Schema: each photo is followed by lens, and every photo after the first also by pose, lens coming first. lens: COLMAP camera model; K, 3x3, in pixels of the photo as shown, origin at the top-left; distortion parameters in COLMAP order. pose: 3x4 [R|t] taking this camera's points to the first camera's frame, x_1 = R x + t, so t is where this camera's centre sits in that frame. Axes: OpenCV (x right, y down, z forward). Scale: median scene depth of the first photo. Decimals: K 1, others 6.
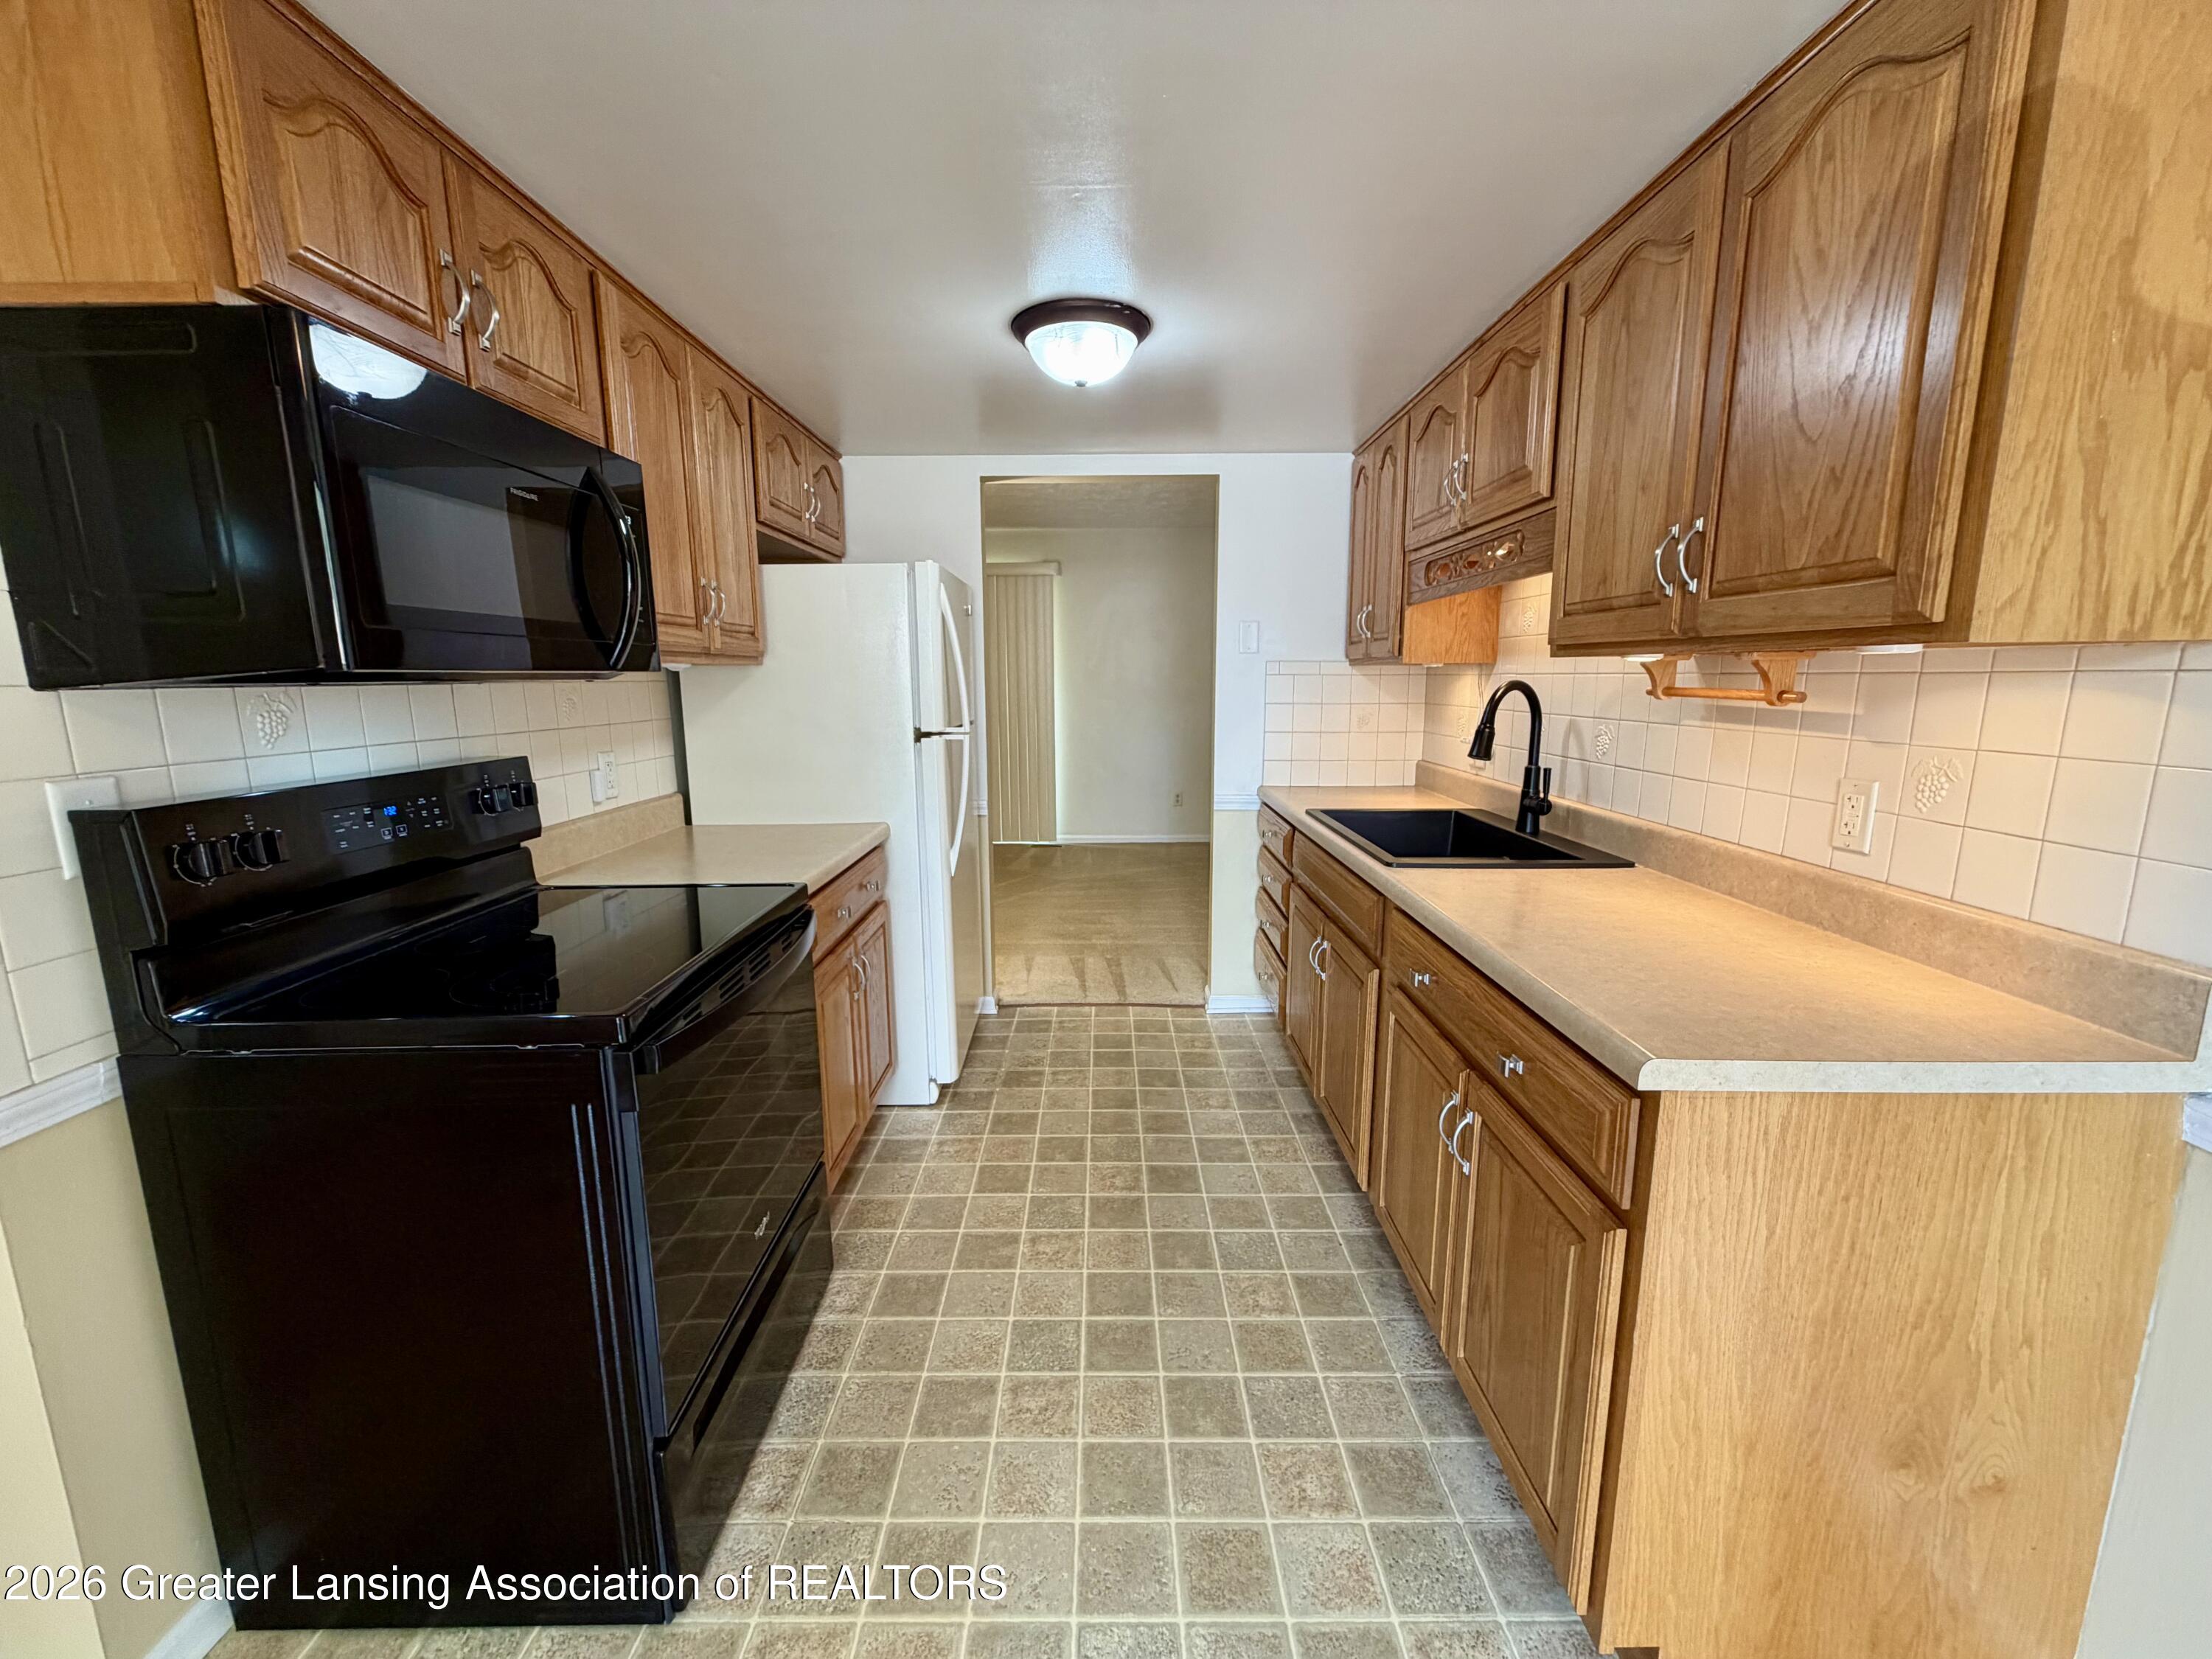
lens RADIAL K [[883.0, 0, 1106.4], [0, 883.0, 828.3], [0, 0, 1]] dist [-0.005933, 0.000337]
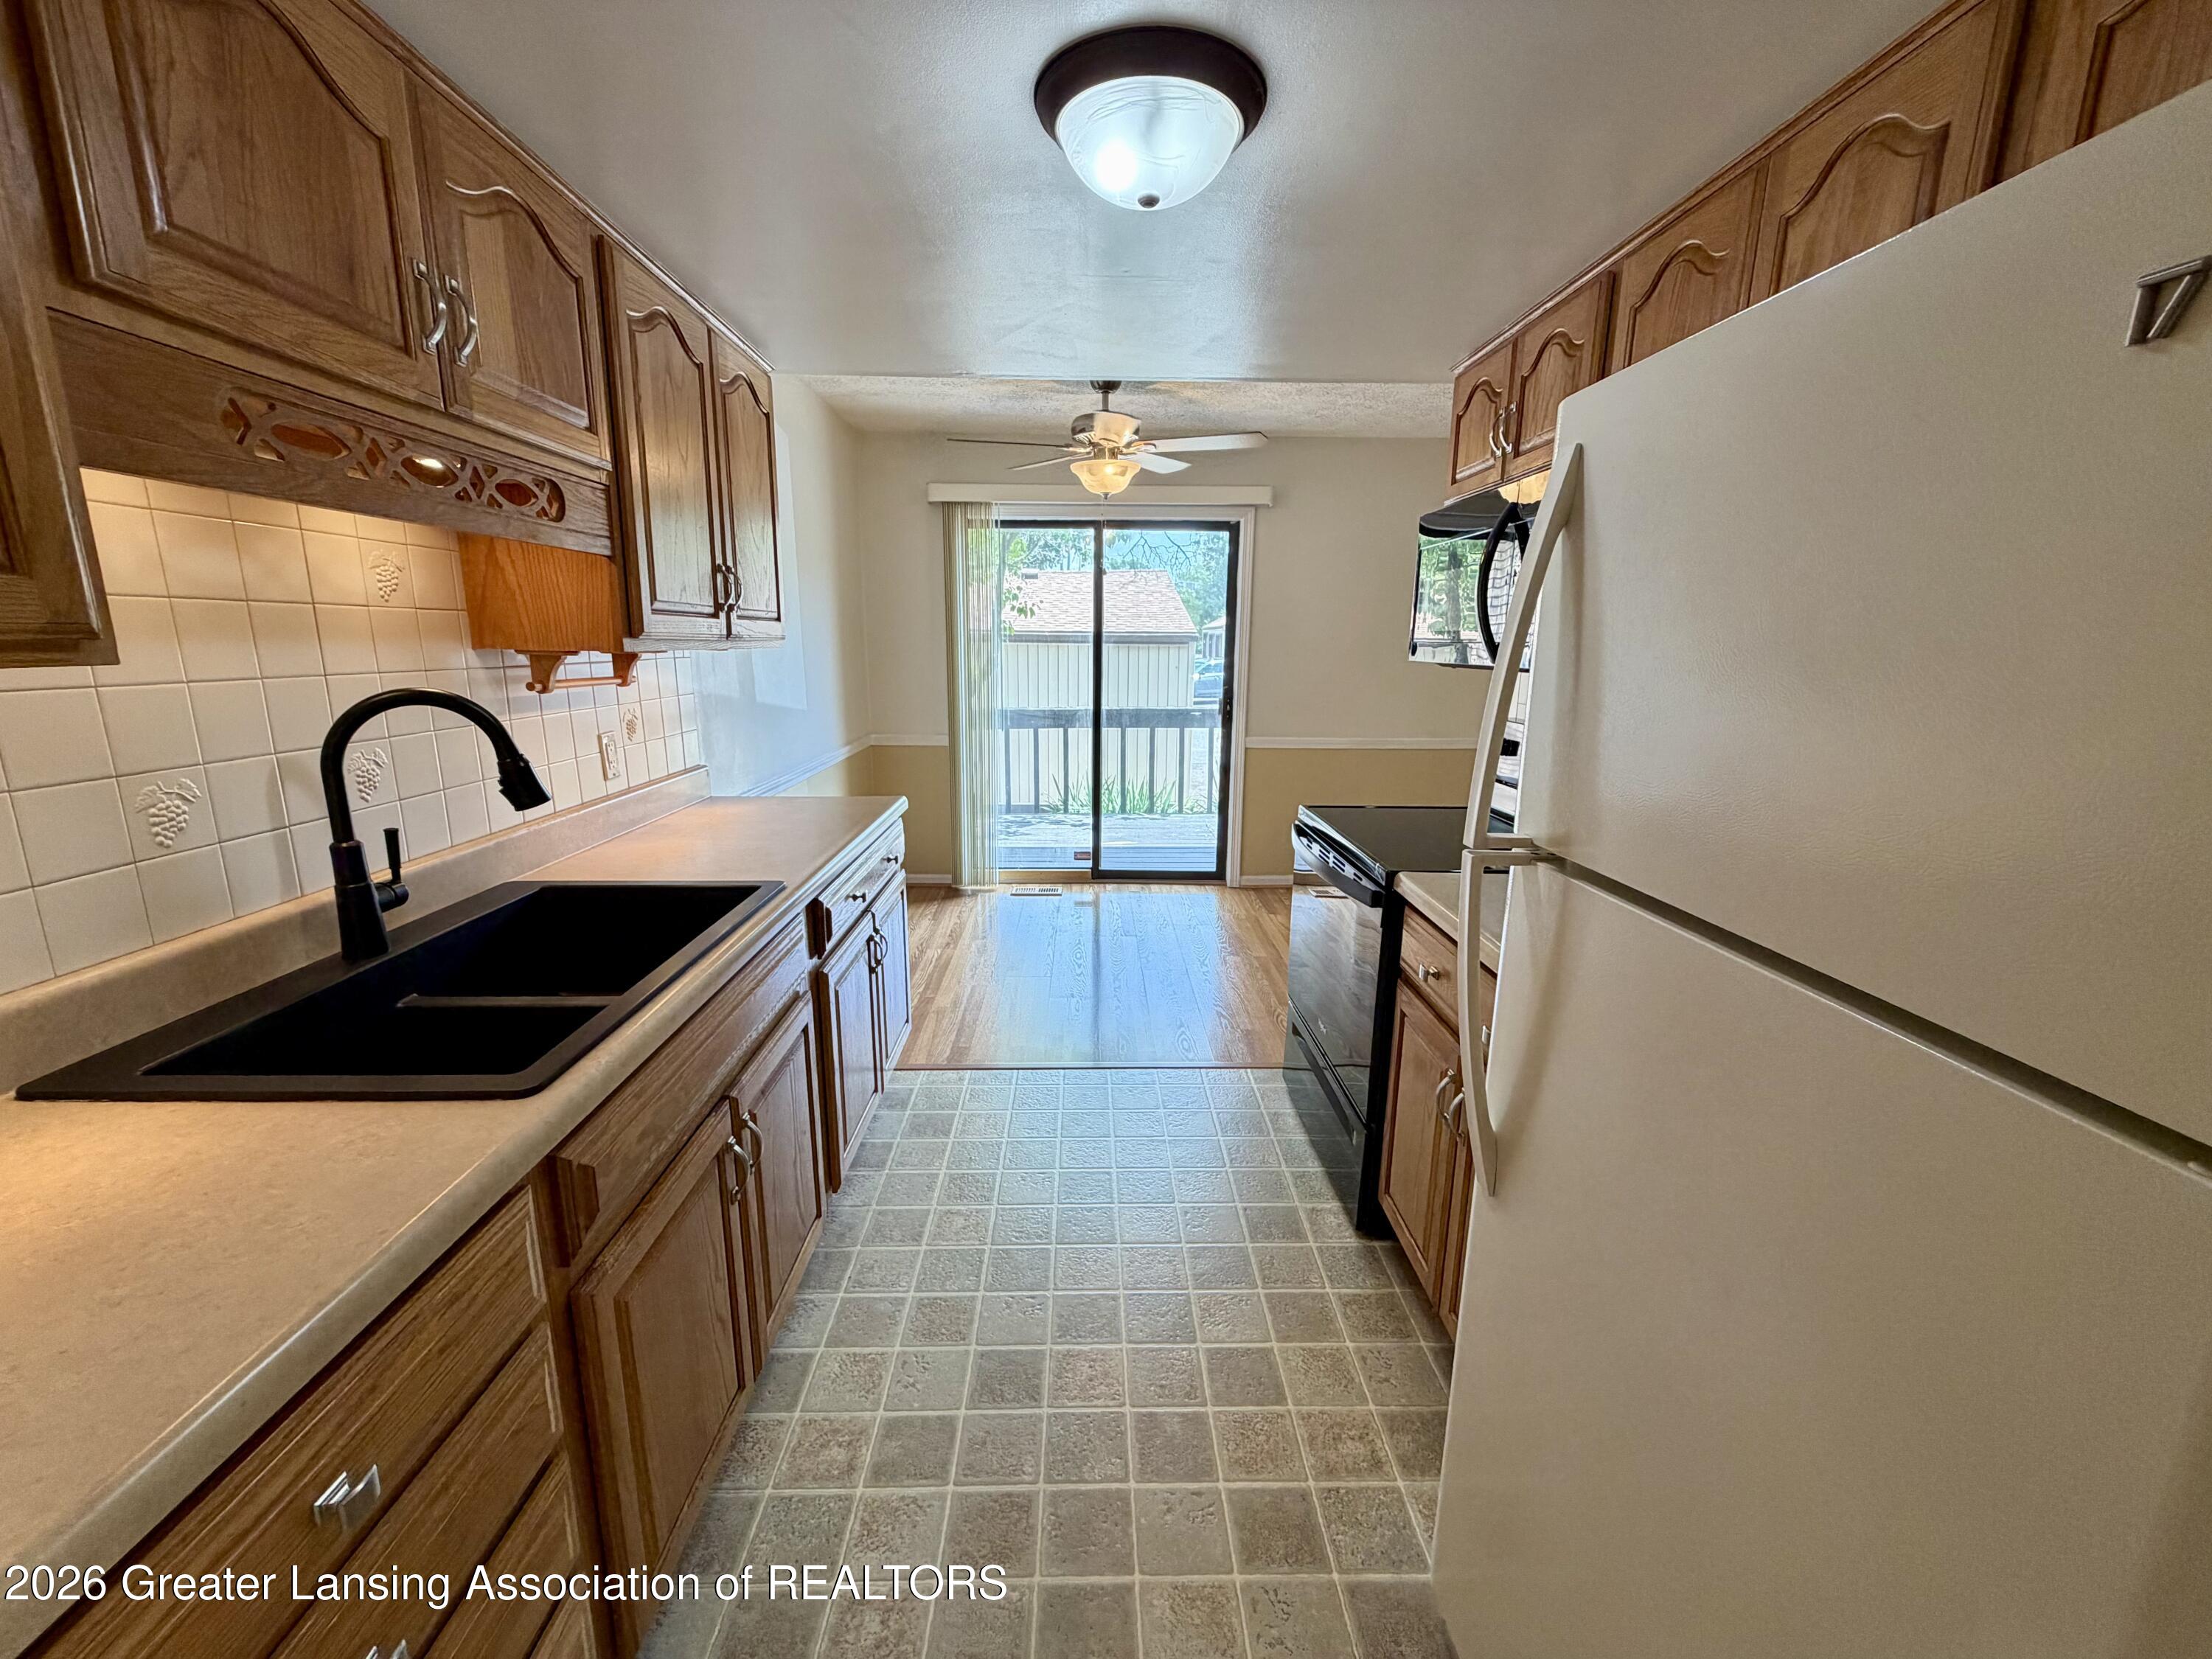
lens RADIAL K [[883.0, 0, 1117.5], [0, 883.0, 833.2], [0, 0, 1]] dist [-0.005933, 0.000337]
pose [[-0.999547, 0.008010, -0.029025, 0.015279], [-0.003612, 0.925098, 0.379711, -0.468480], [0.029892, 0.379644, -0.924650, 2.468241]]
